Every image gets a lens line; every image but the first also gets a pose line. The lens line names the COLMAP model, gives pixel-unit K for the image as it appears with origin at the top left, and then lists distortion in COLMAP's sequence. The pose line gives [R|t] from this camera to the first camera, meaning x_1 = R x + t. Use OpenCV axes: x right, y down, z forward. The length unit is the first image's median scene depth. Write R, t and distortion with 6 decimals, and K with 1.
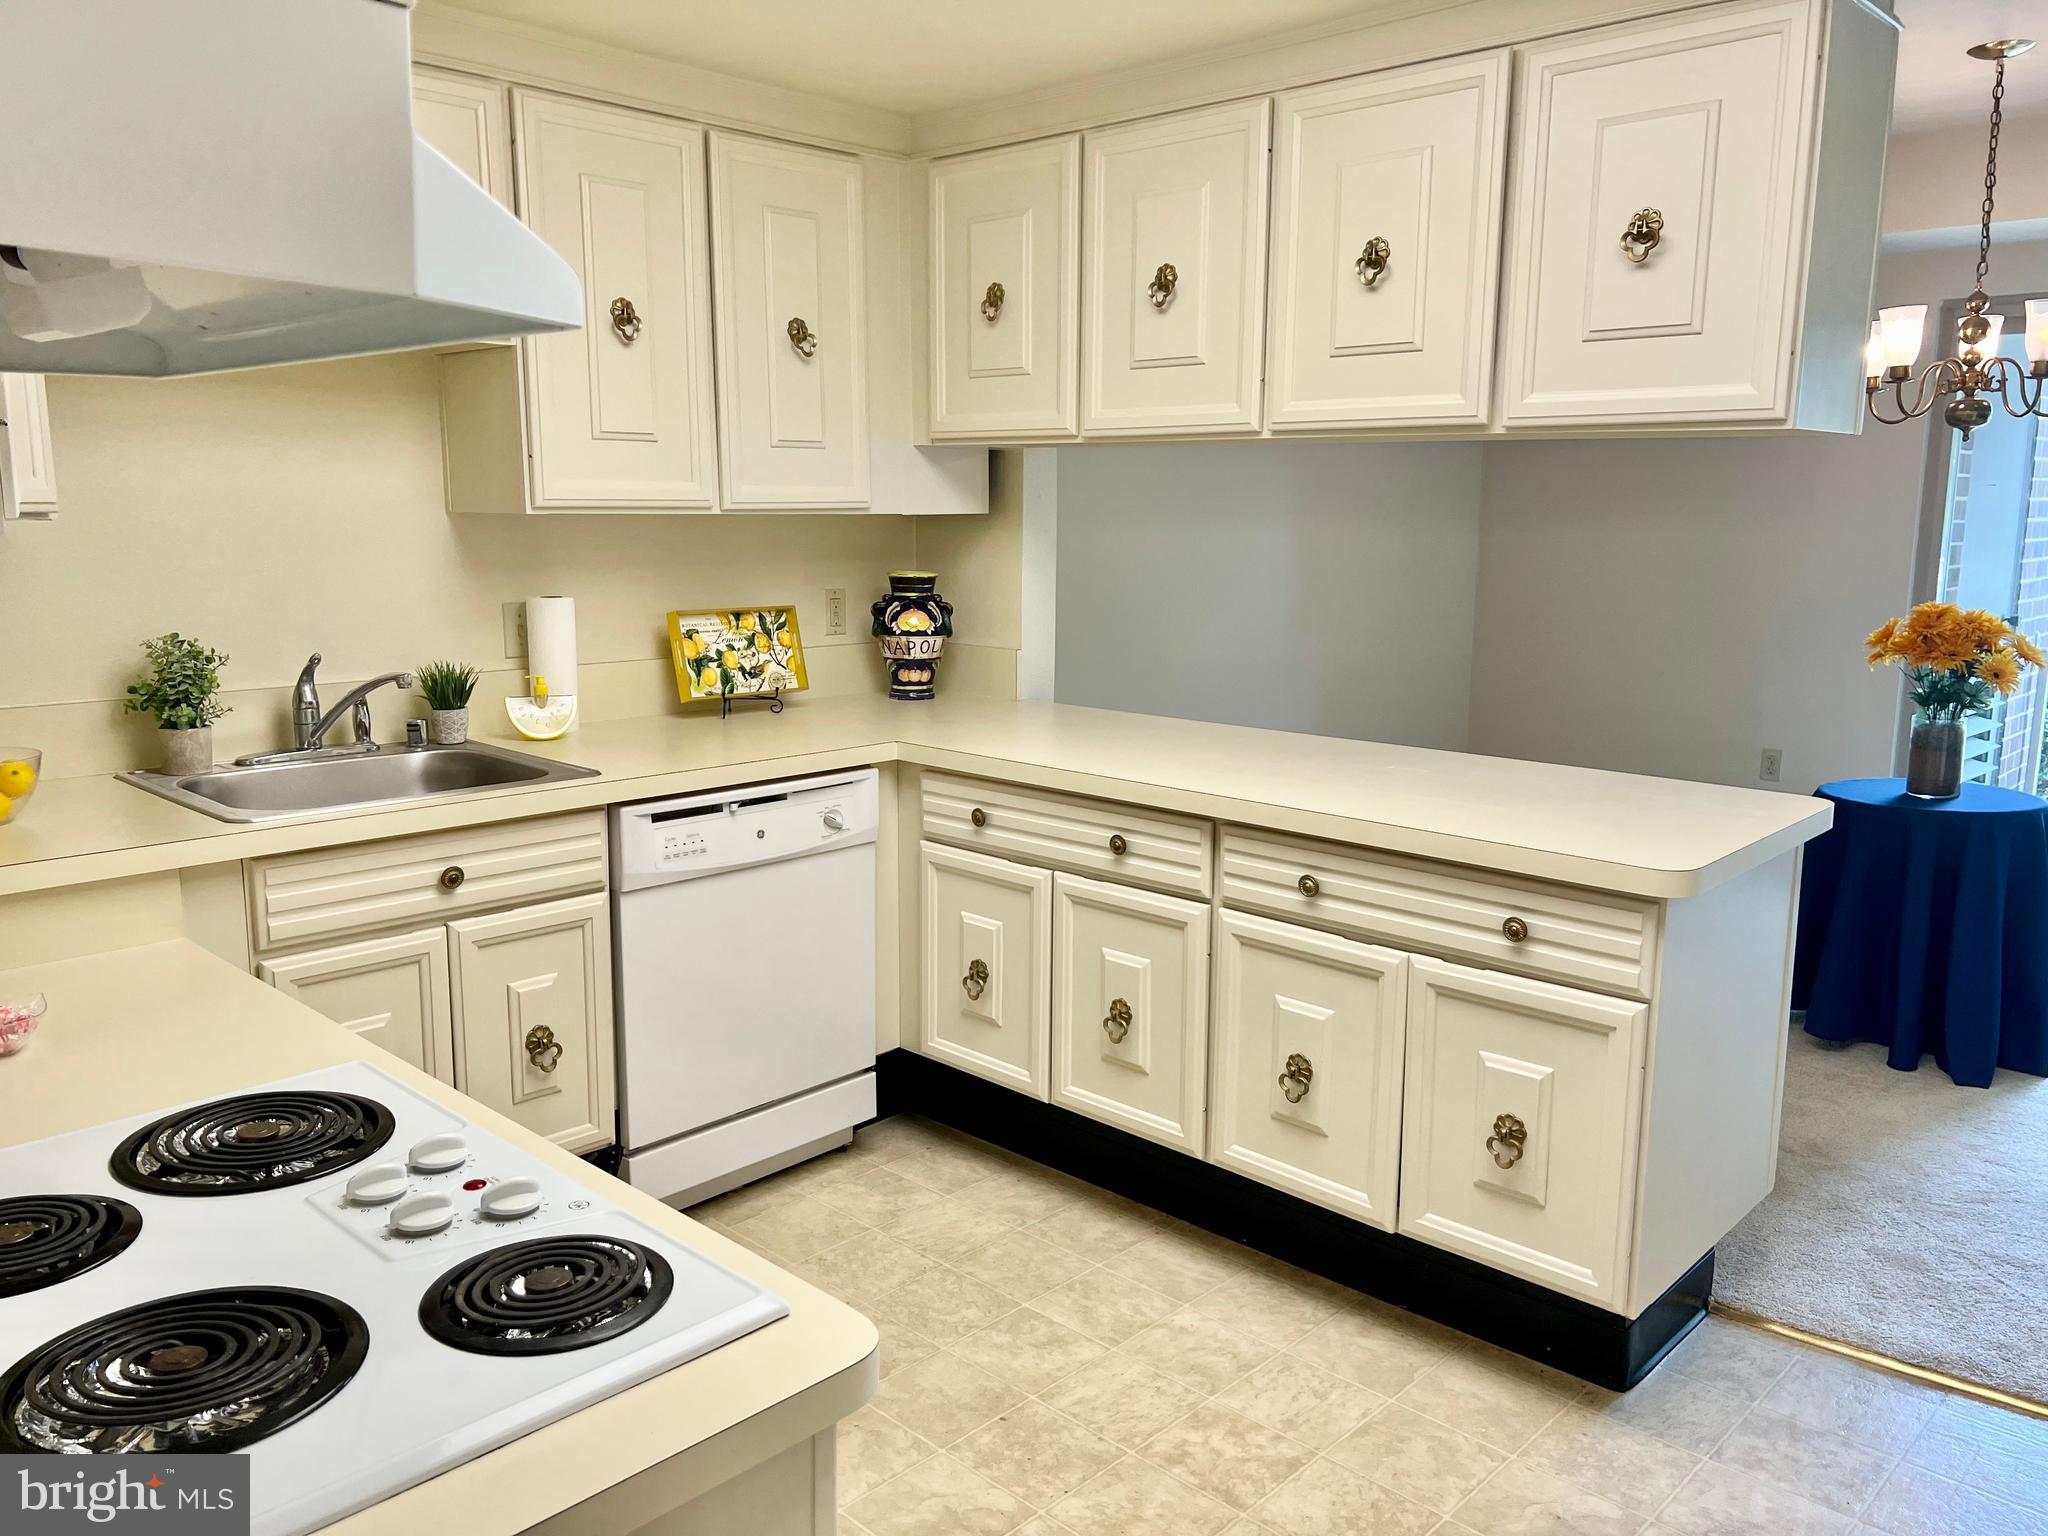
lens RADIAL K [[1539.0, 0, 1031.0], [0, 1539.0, 767.1], [0, 0, 1]] dist [0.061778, -0.073726]
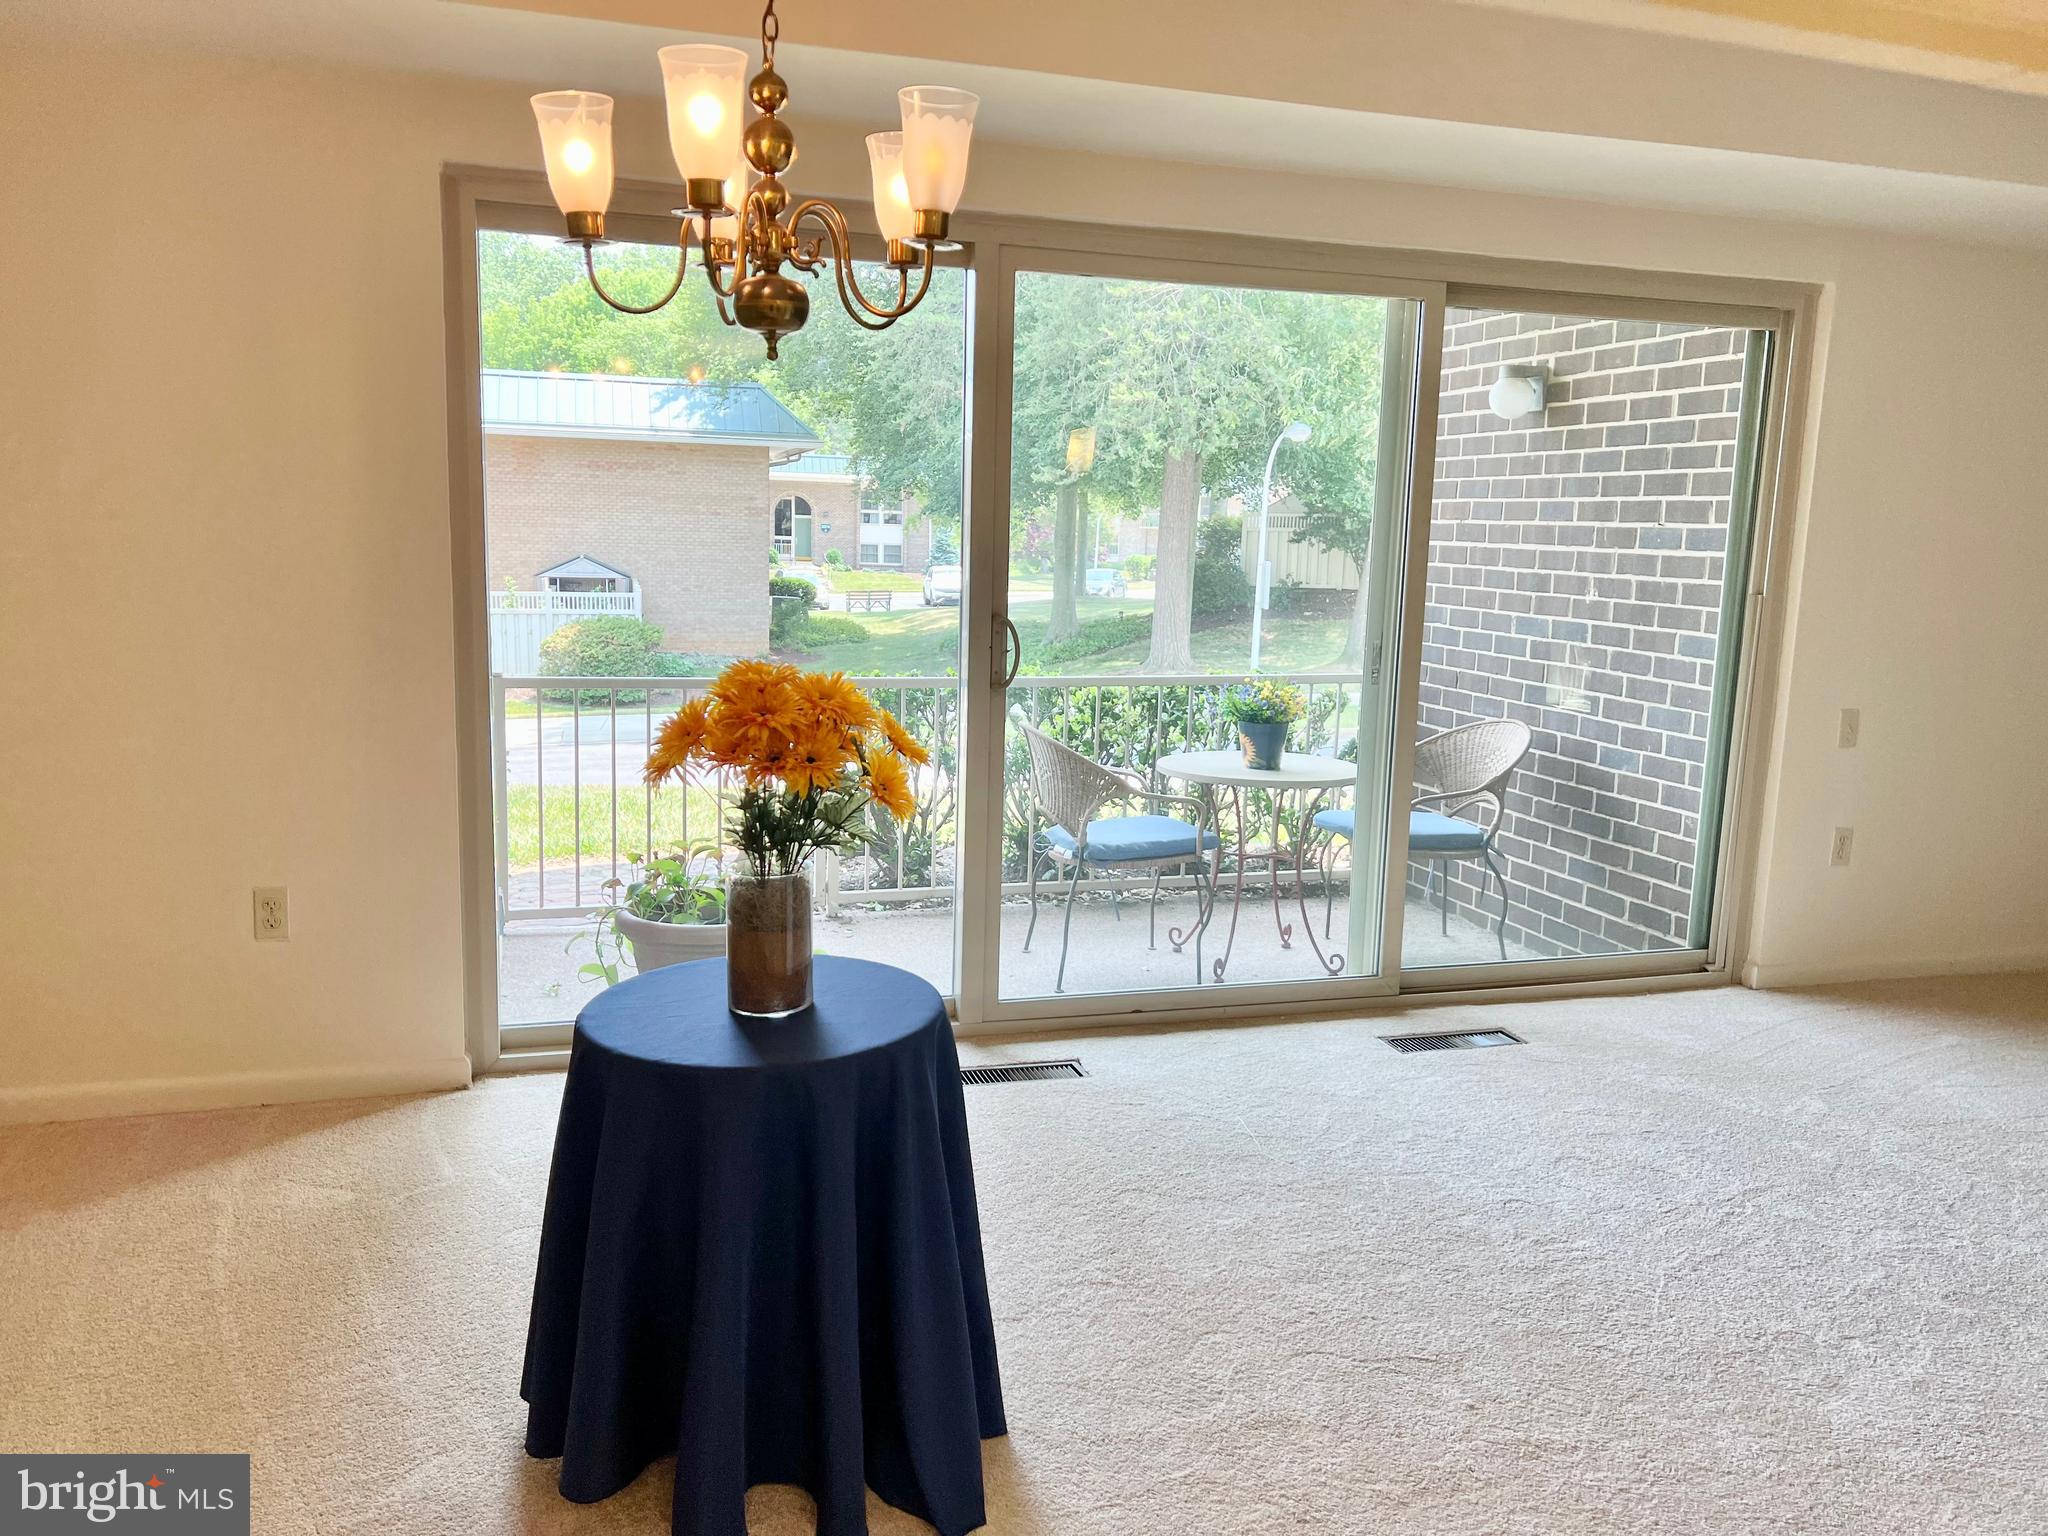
lens RADIAL K [[1539.0, 0, 1019.5], [0, 1539.0, 768.6], [0, 0, 1]] dist [0.061778, -0.073726]
pose [[0.495081, -0.124719, 0.859849, 0.166711], [0.117834, 0.990138, 0.075772, -0.099949], [-0.860819, 0.063806, 0.504895, 0.670295]]
